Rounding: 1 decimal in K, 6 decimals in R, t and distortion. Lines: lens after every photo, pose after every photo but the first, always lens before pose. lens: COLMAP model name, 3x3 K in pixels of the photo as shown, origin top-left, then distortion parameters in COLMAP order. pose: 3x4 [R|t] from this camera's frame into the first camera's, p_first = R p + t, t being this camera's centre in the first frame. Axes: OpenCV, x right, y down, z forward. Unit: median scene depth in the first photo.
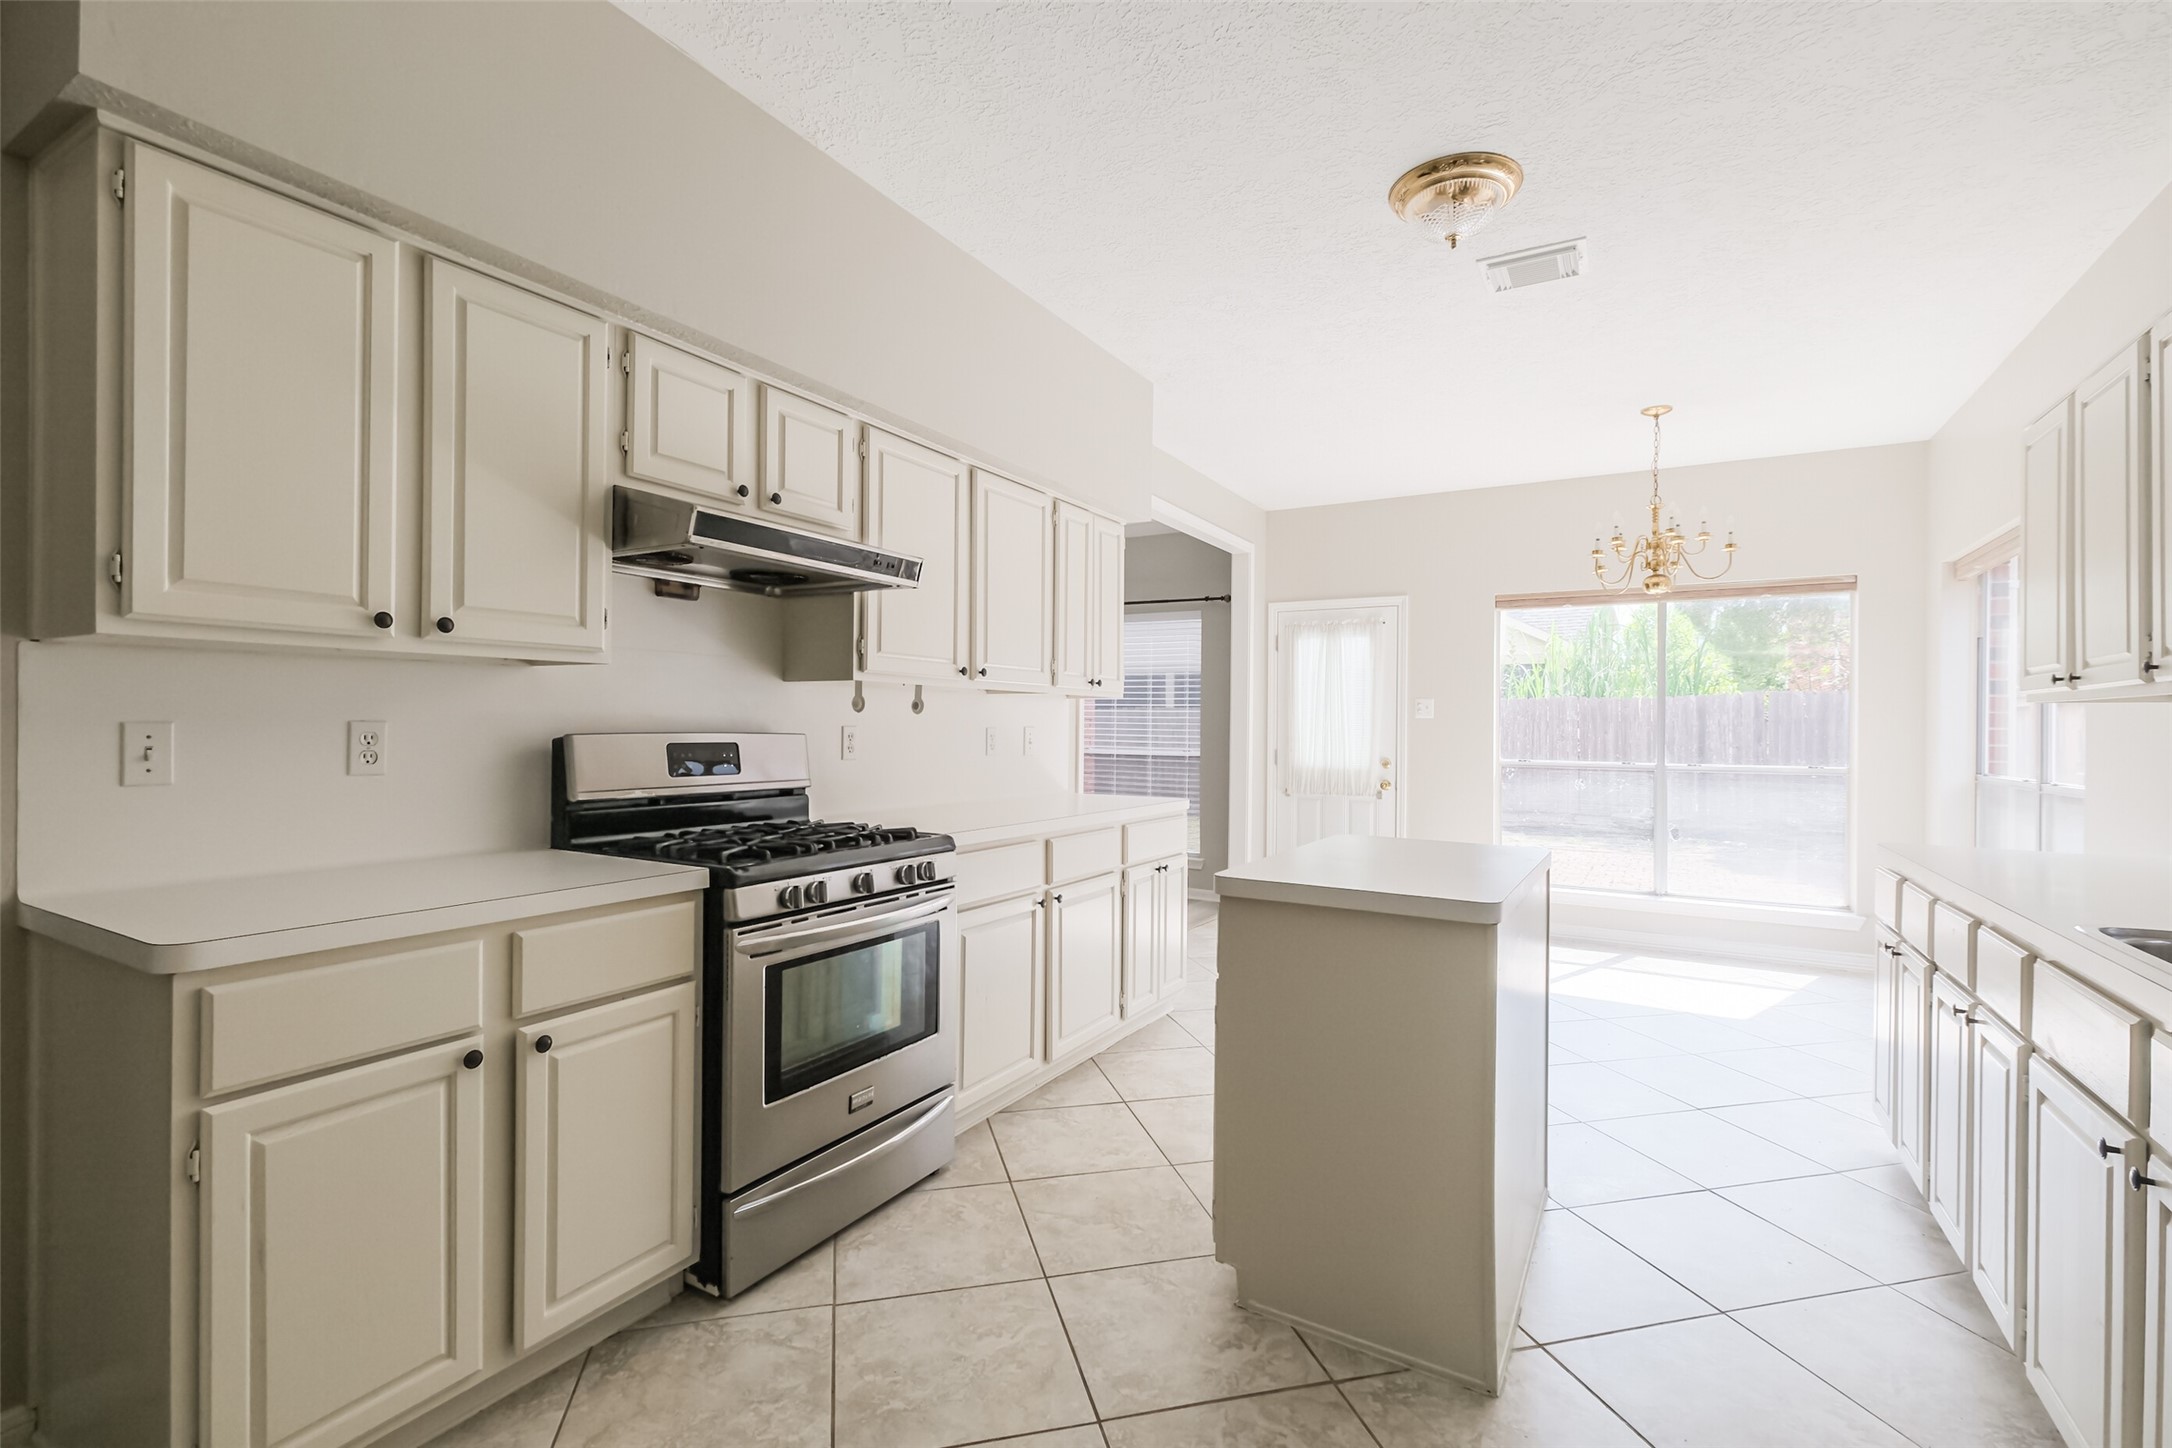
lens RADIAL K [[965.3, 0, 1095.1], [0, 965.3, 723.5], [0, 0, 1]] dist [0.000670, 0.001149]
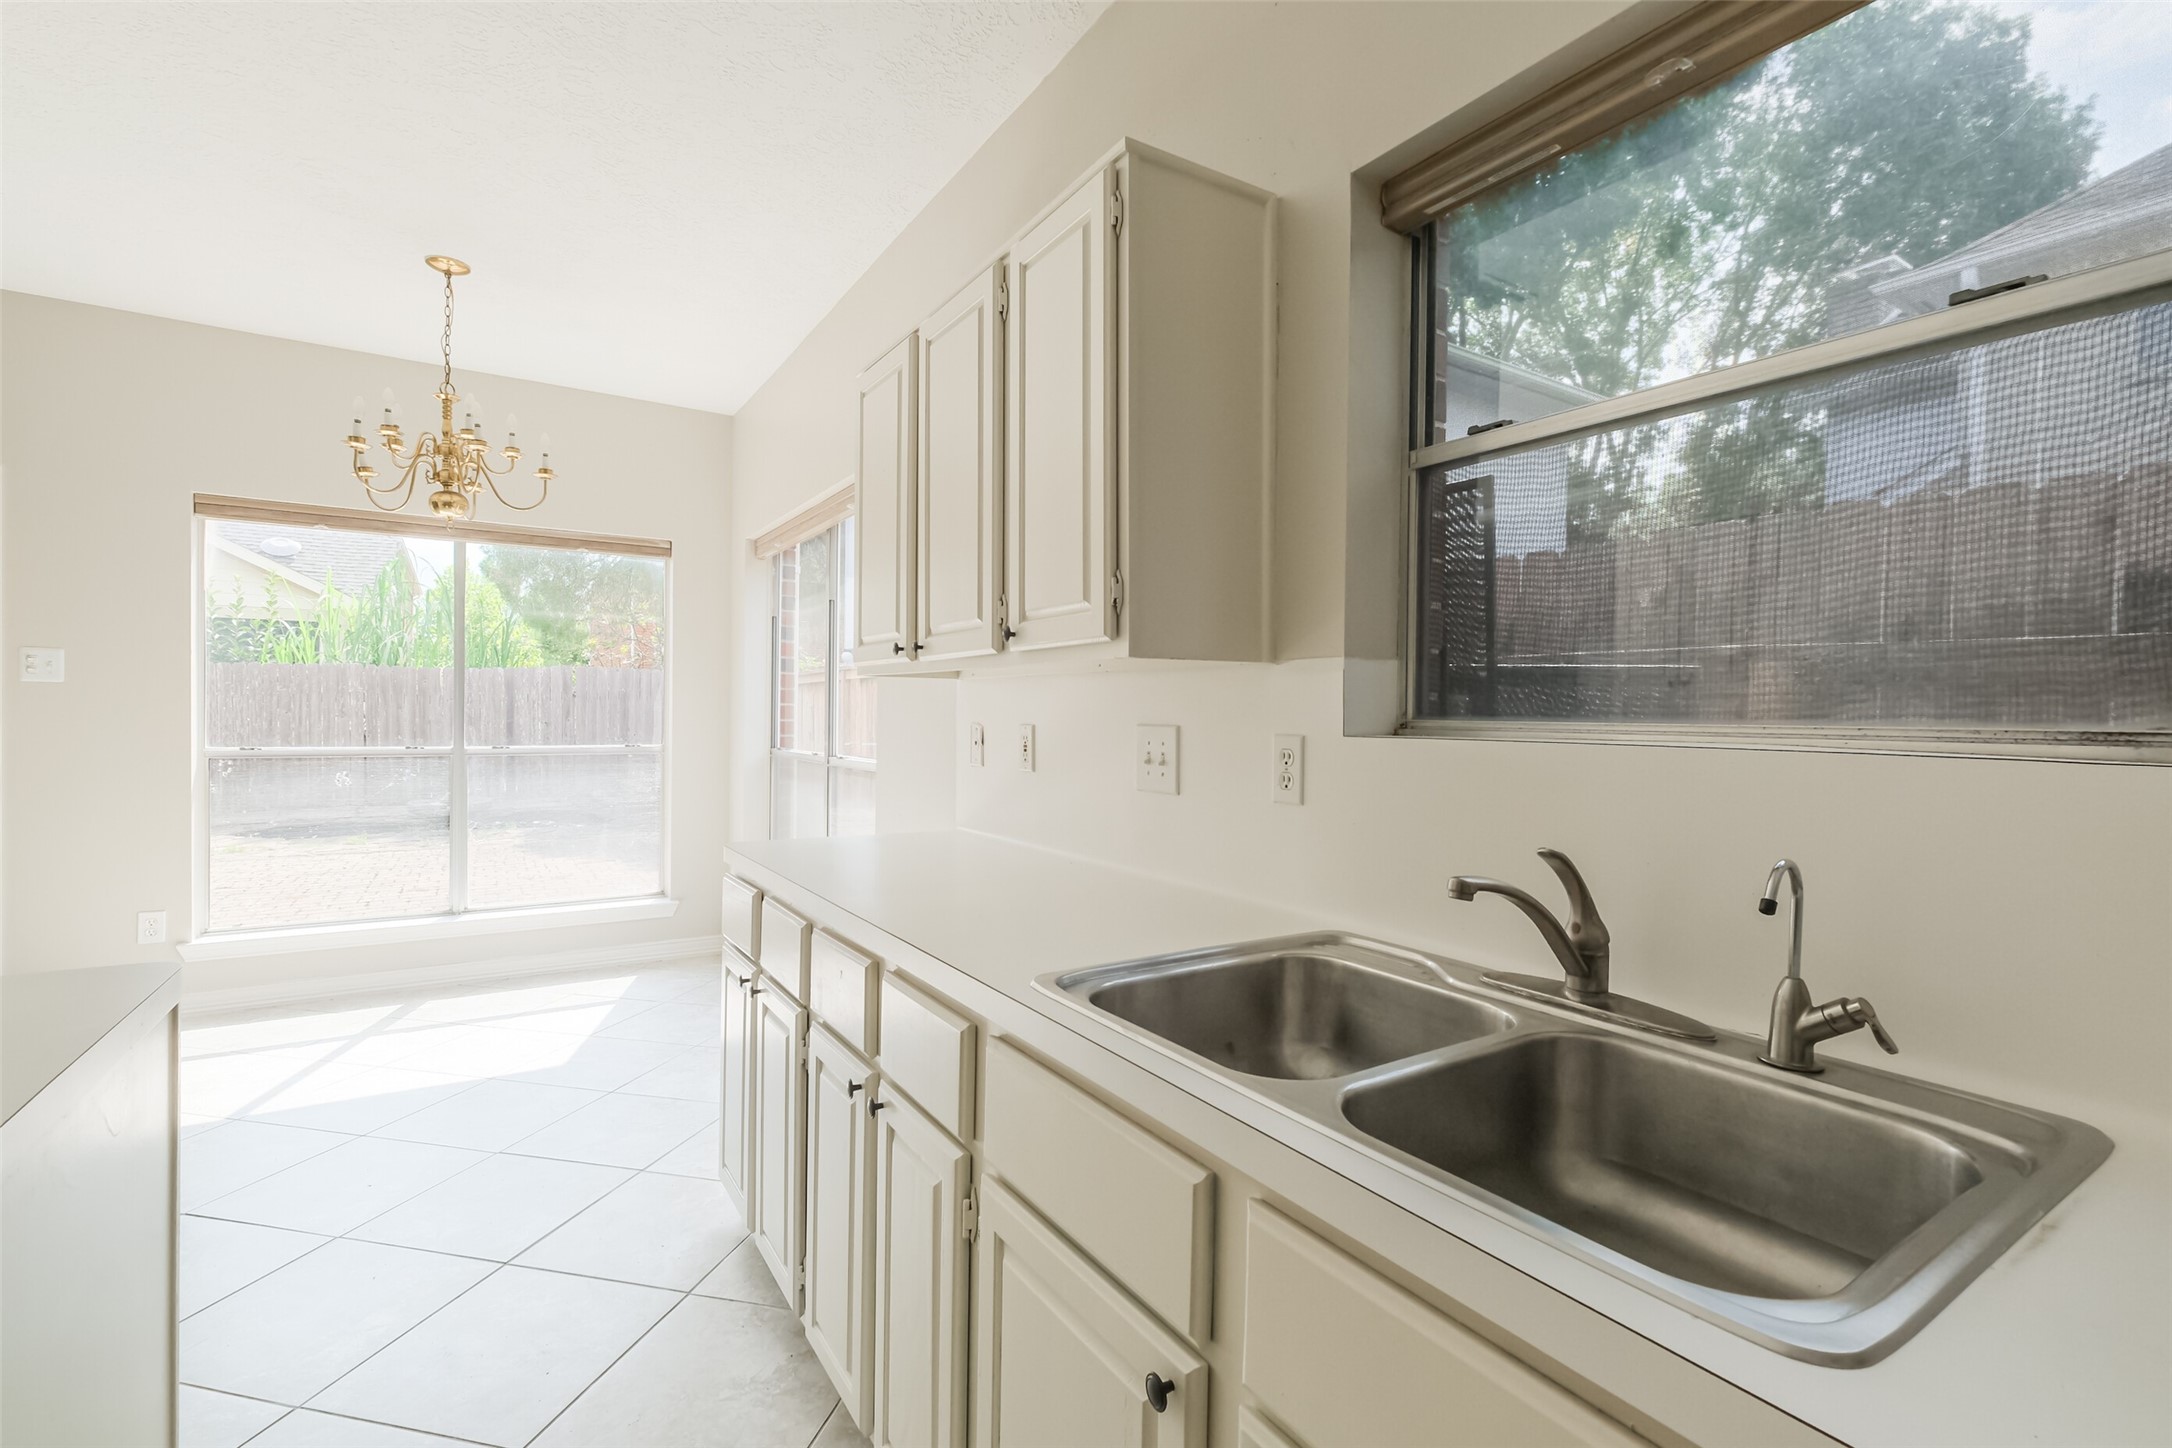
lens RADIAL K [[965.3, 0, 1089.5], [0, 965.3, 722.0], [0, 0, 1]] dist [0.000670, 0.001149]
pose [[0.452449, -0.011728, 0.891713, 0.147805], [-0.010203, 0.999780, 0.018327, 0.002006], [-0.891732, -0.017390, 0.452229, 0.235117]]
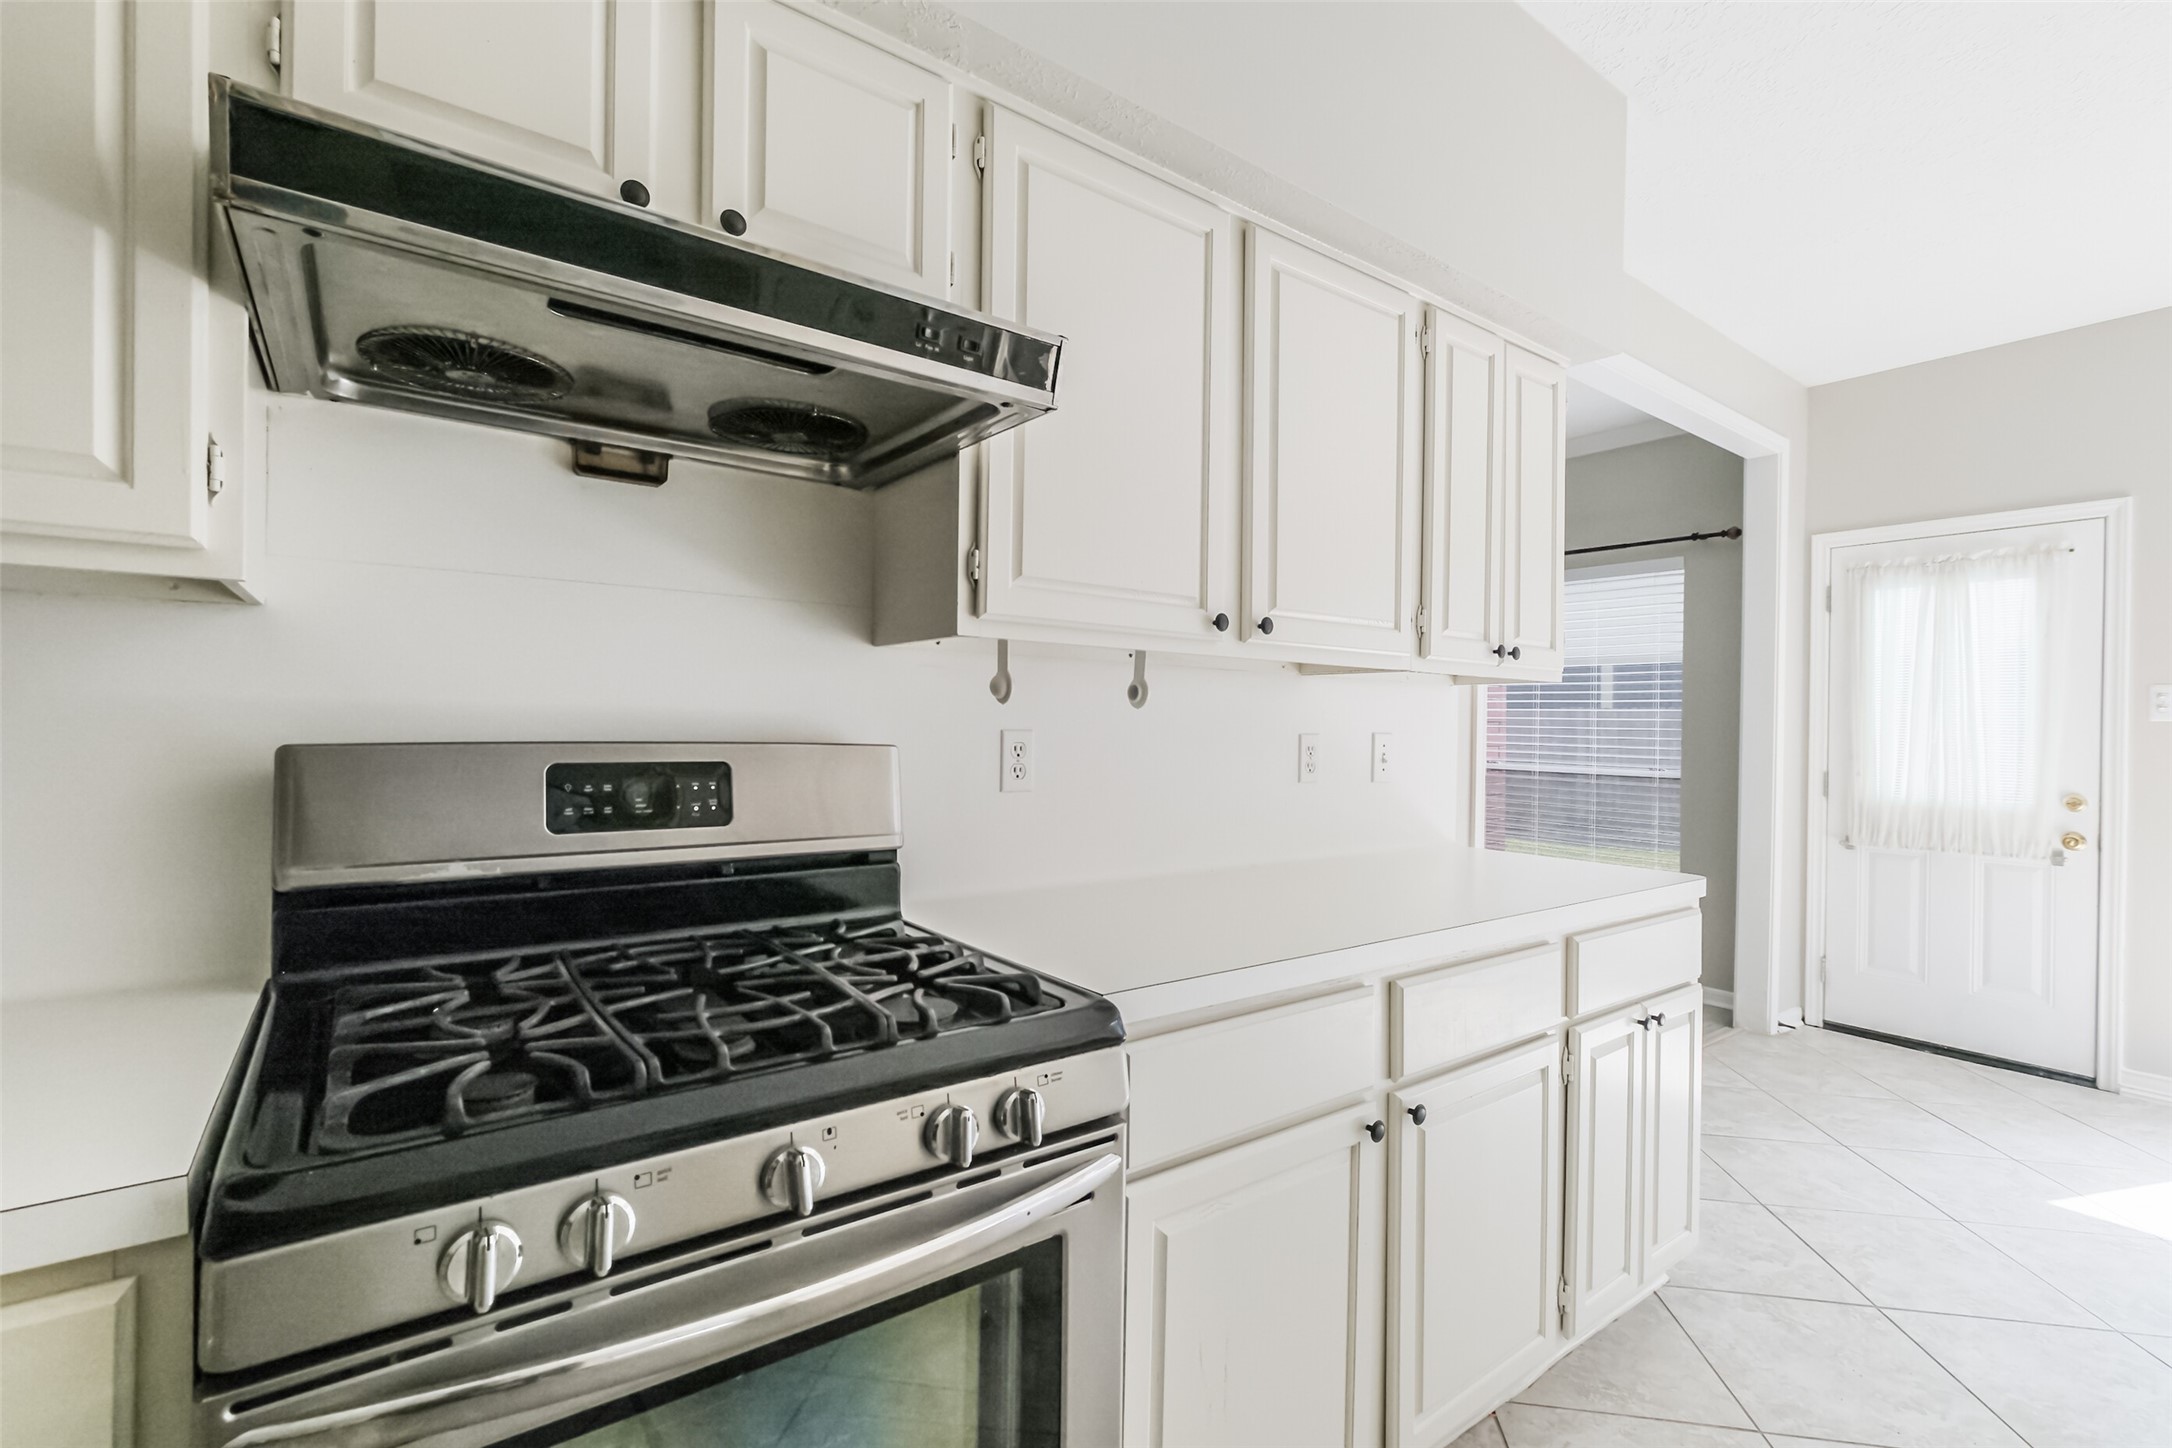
lens RADIAL K [[965.3, 0, 1089.5], [0, 965.3, 727.6], [0, 0, 1]] dist [0.000670, 0.001149]
pose [[0.917917, 0.004762, -0.396744, 0.000268], [-0.004571, 0.999989, 0.001427, 0.000054], [0.396747, 0.000503, 0.917928, 0.376589]]
